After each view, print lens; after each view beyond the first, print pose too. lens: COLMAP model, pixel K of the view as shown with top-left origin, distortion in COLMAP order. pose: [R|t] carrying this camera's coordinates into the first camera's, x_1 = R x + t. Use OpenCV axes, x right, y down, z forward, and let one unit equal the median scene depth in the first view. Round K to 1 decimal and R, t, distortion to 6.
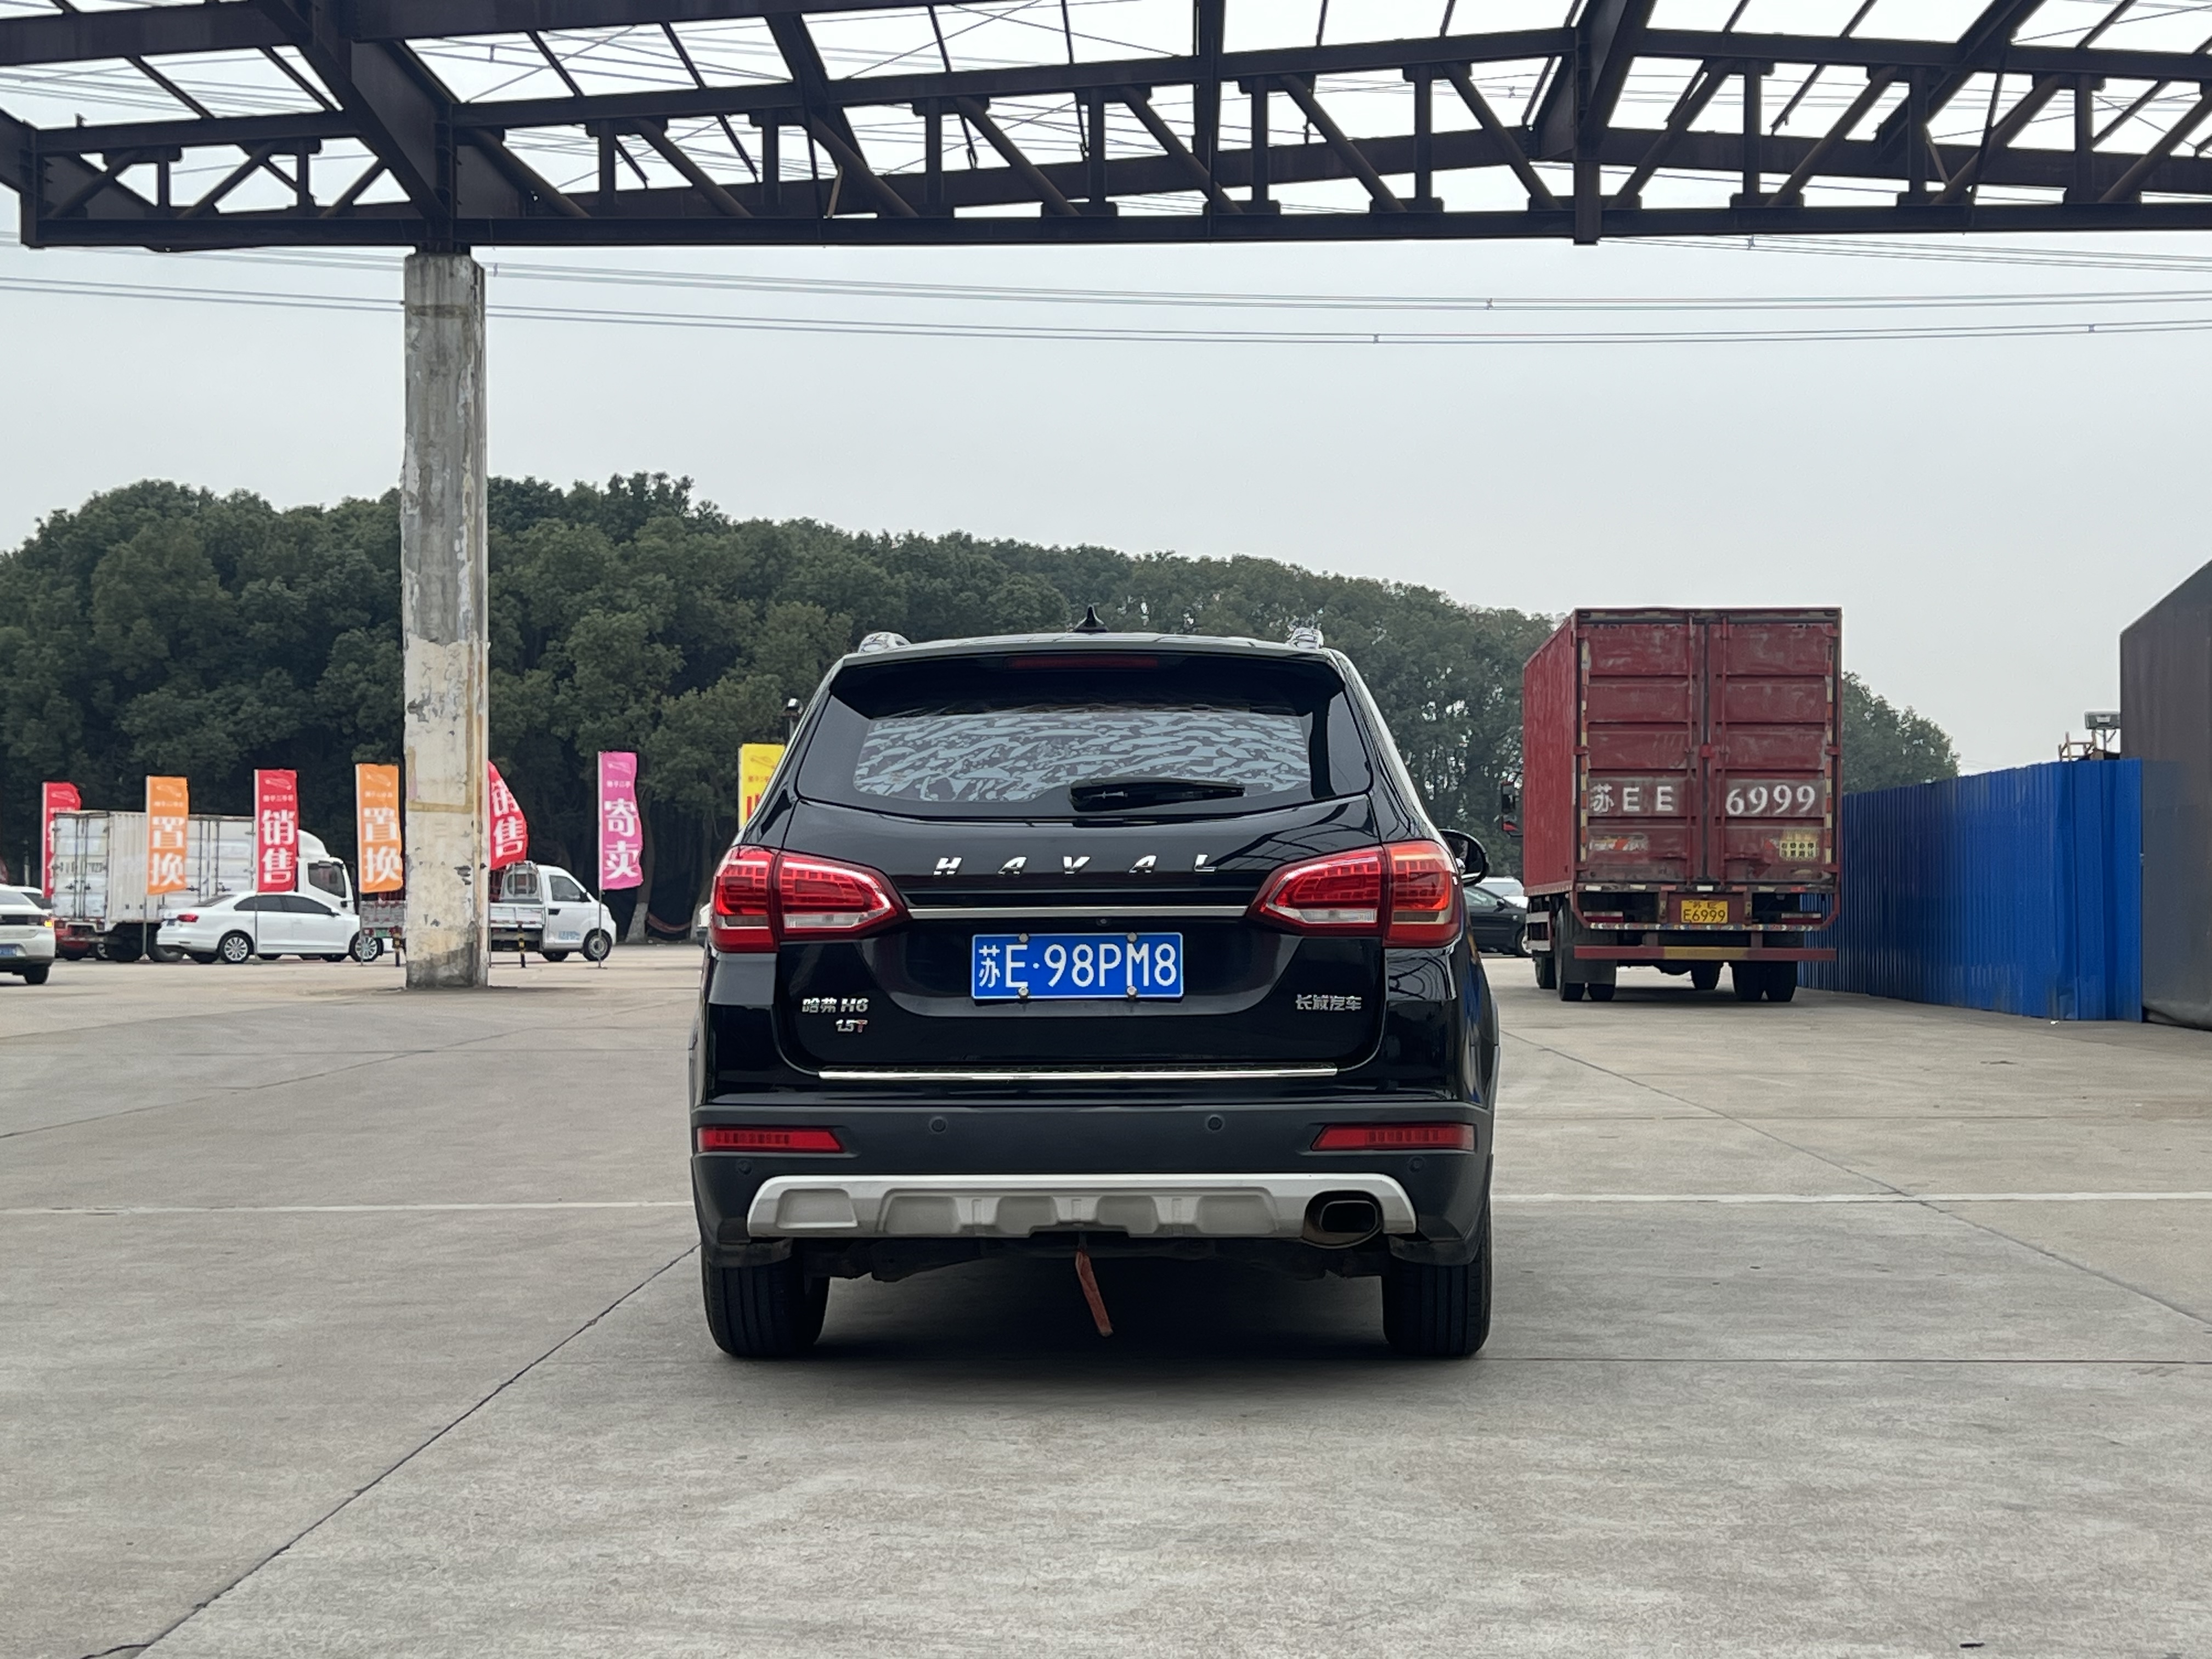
lens RADIAL K [[3385.0, 0, 1124.9], [0, 3385.0, 844.3], [0, 0, 1]] dist [0.205628, 0.000000]
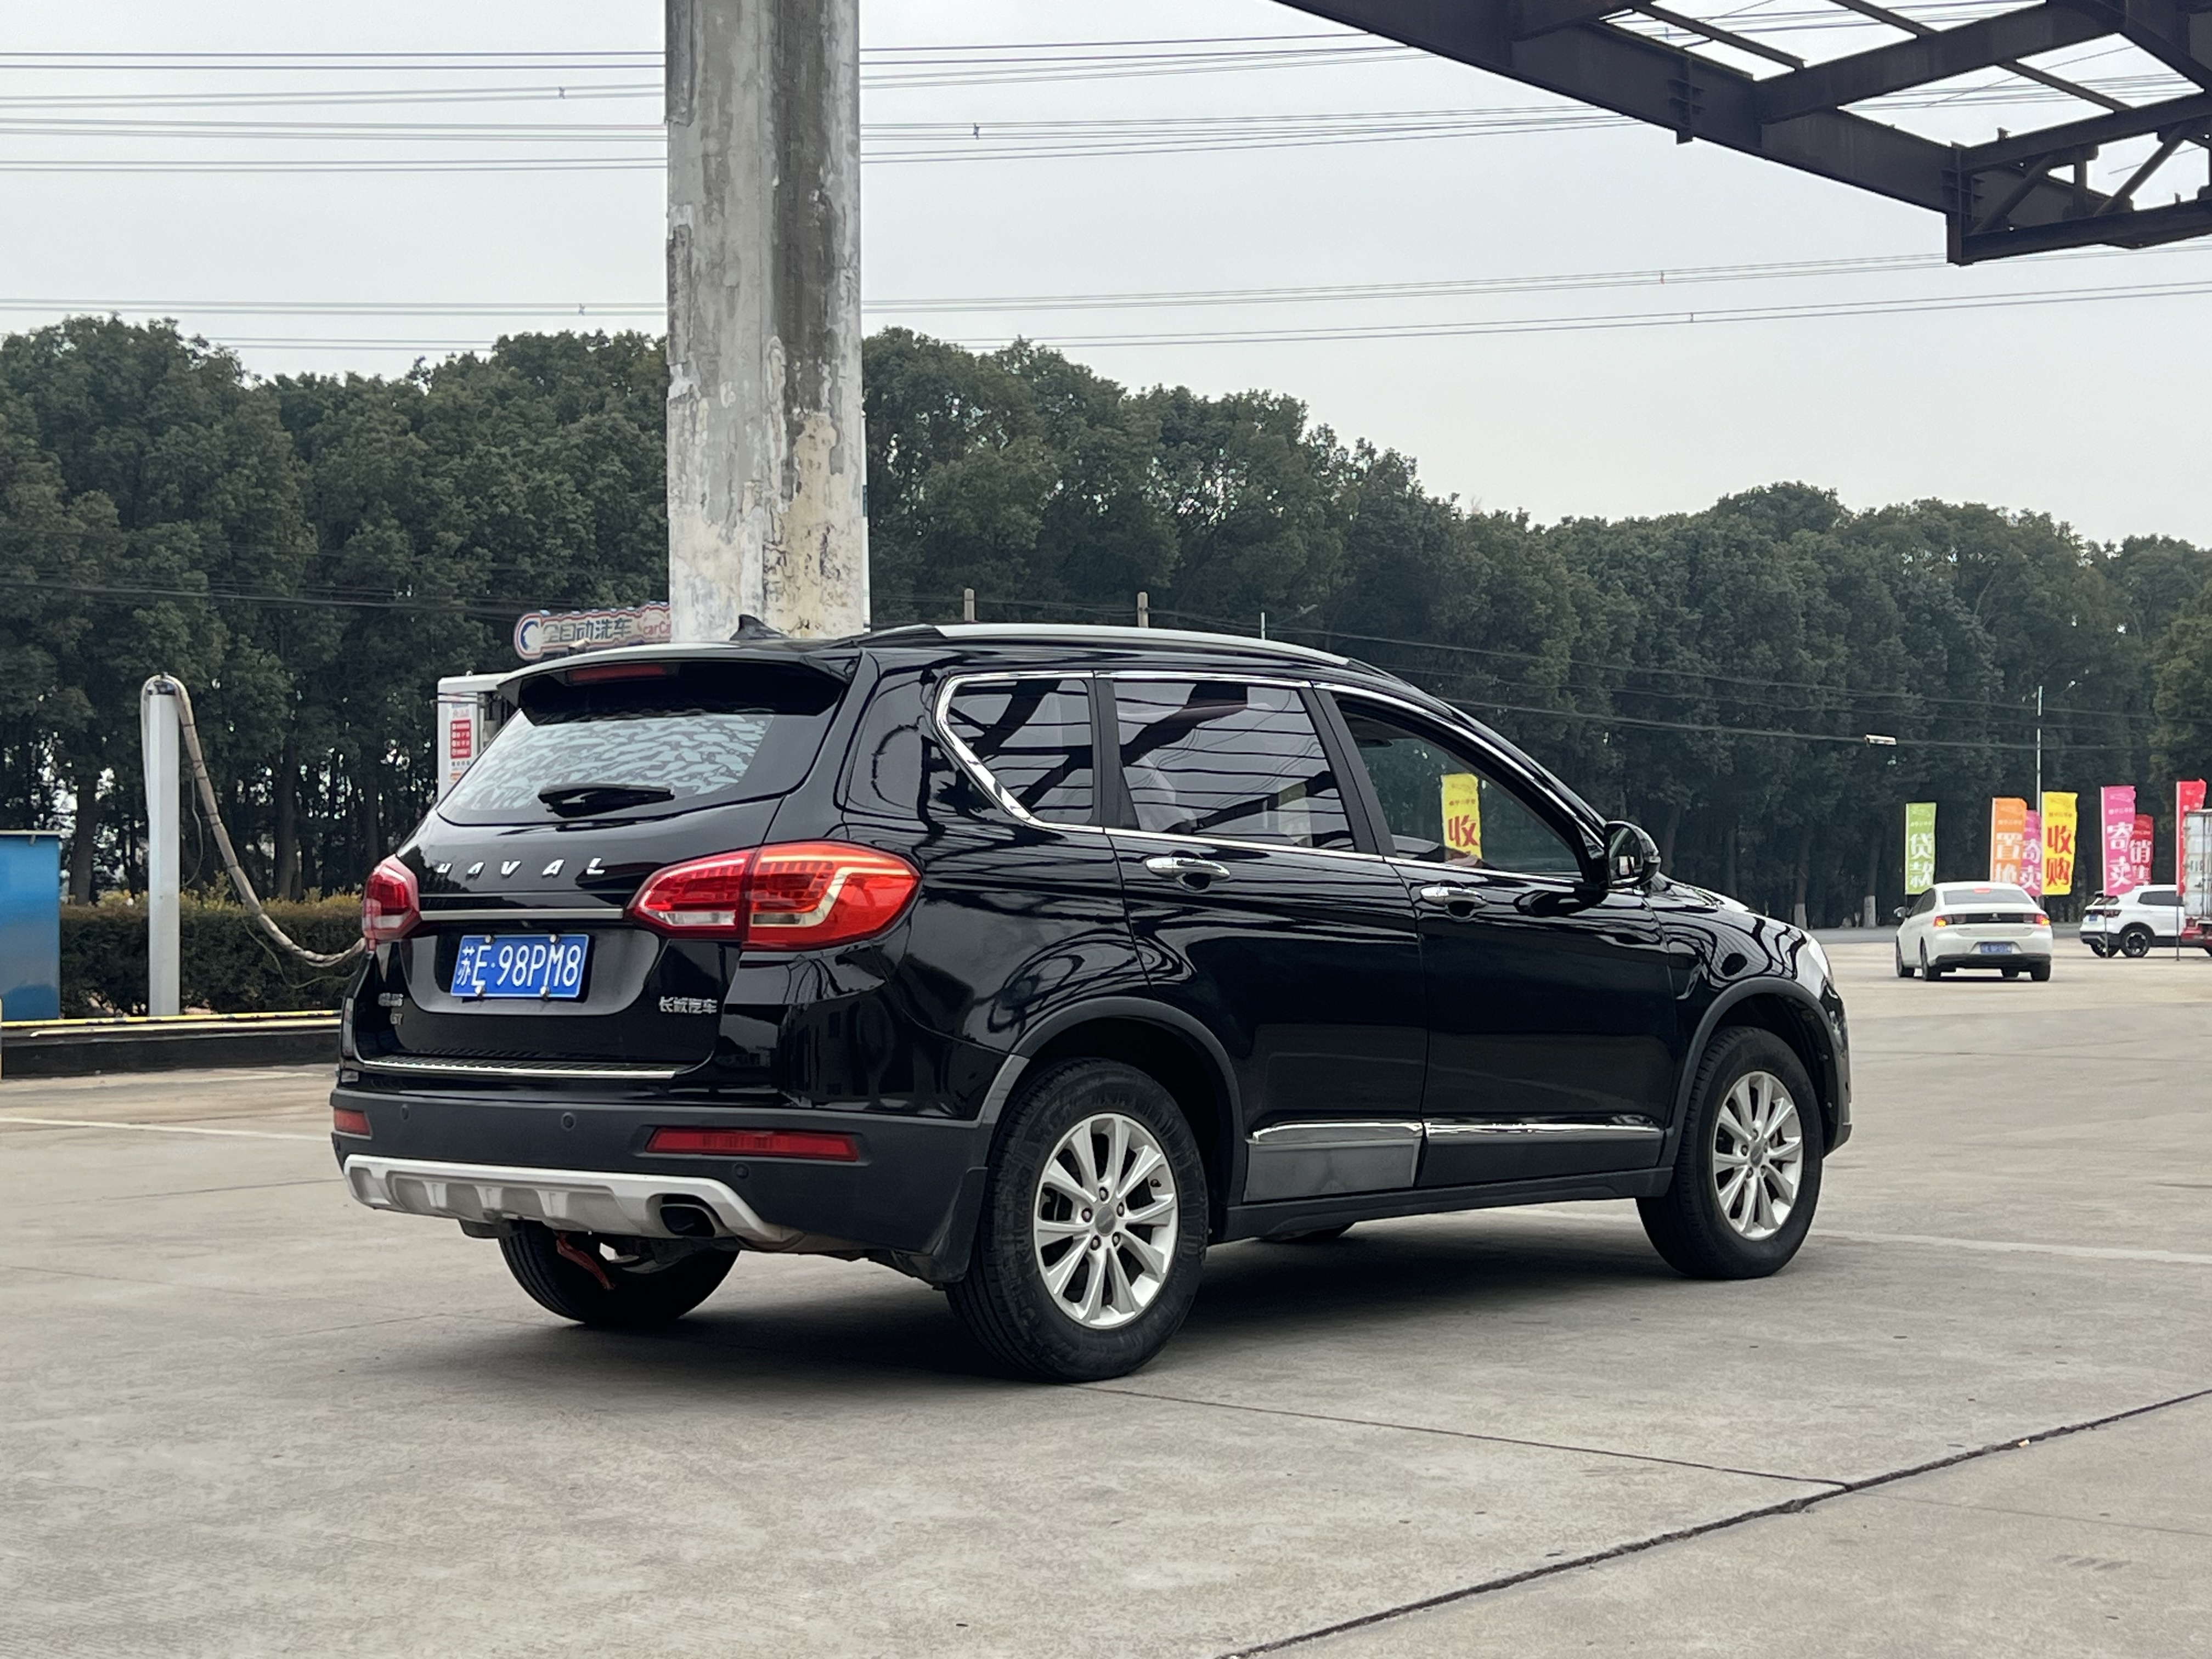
lens RADIAL K [[3385.0, 0, 1122.7], [0, 3385.0, 822.7], [0, 0, 1]] dist [0.205628, 0.000000]
pose [[0.765780, -0.014506, -0.642939, 0.790495], [0.010827, 0.999895, -0.009664, 0.003993], [0.643012, 0.000439, 0.765856, 0.310945]]
